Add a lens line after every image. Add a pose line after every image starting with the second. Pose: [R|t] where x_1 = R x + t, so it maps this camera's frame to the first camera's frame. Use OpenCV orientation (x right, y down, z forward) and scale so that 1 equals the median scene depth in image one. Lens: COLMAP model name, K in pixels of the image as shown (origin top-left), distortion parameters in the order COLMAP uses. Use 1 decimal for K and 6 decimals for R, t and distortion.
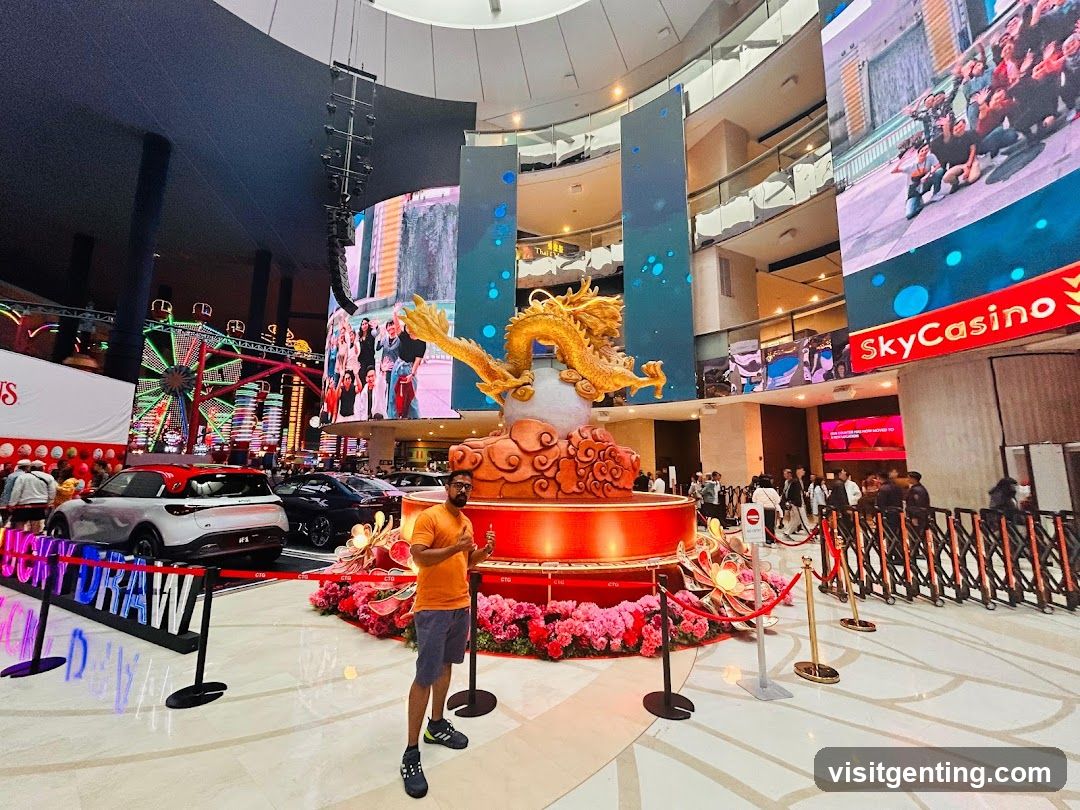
lens RADIAL K [[433.5, 0, 540.0], [0, 433.5, 405.0], [0, 0, 1]] dist [0.001394, 0.000200]
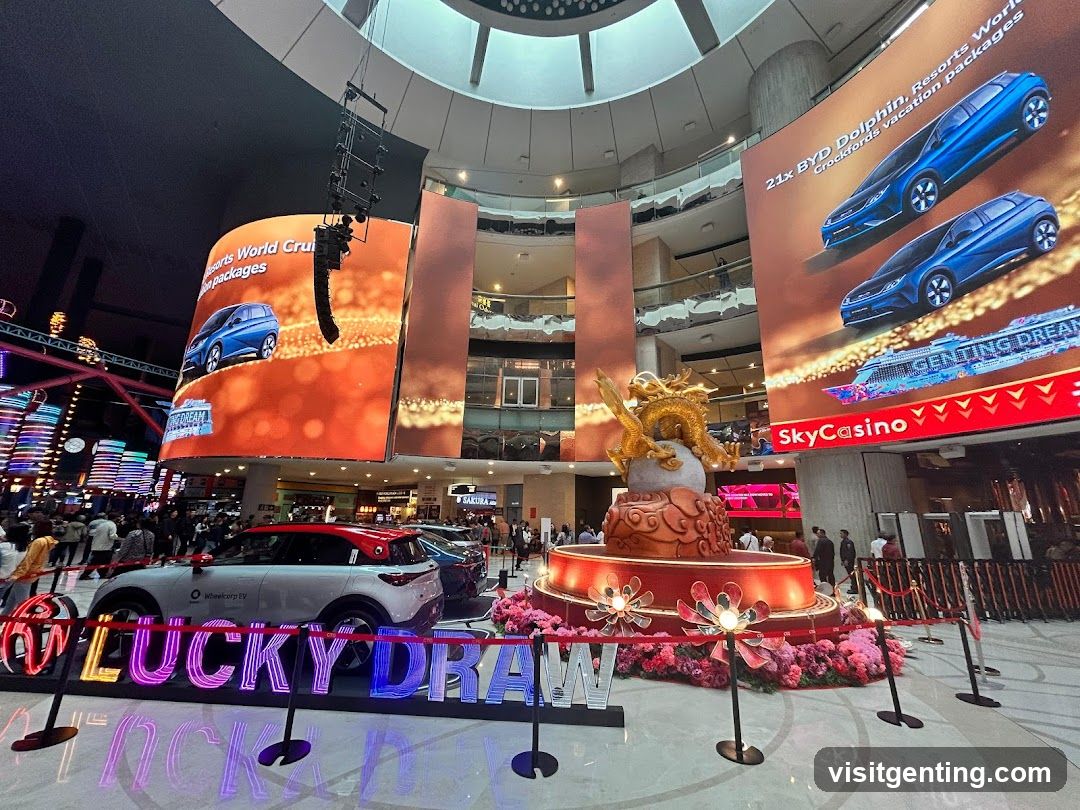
lens RADIAL K [[433.5, 0, 540.0], [0, 433.5, 405.0], [0, 0, 1]] dist [0.001394, 0.000200]
pose [[0.921393, 0.109862, 0.372781, -0.564384], [-0.072166, 0.990896, -0.113653, -0.018971], [-0.381874, 0.077817, 0.920933, 0.025742]]
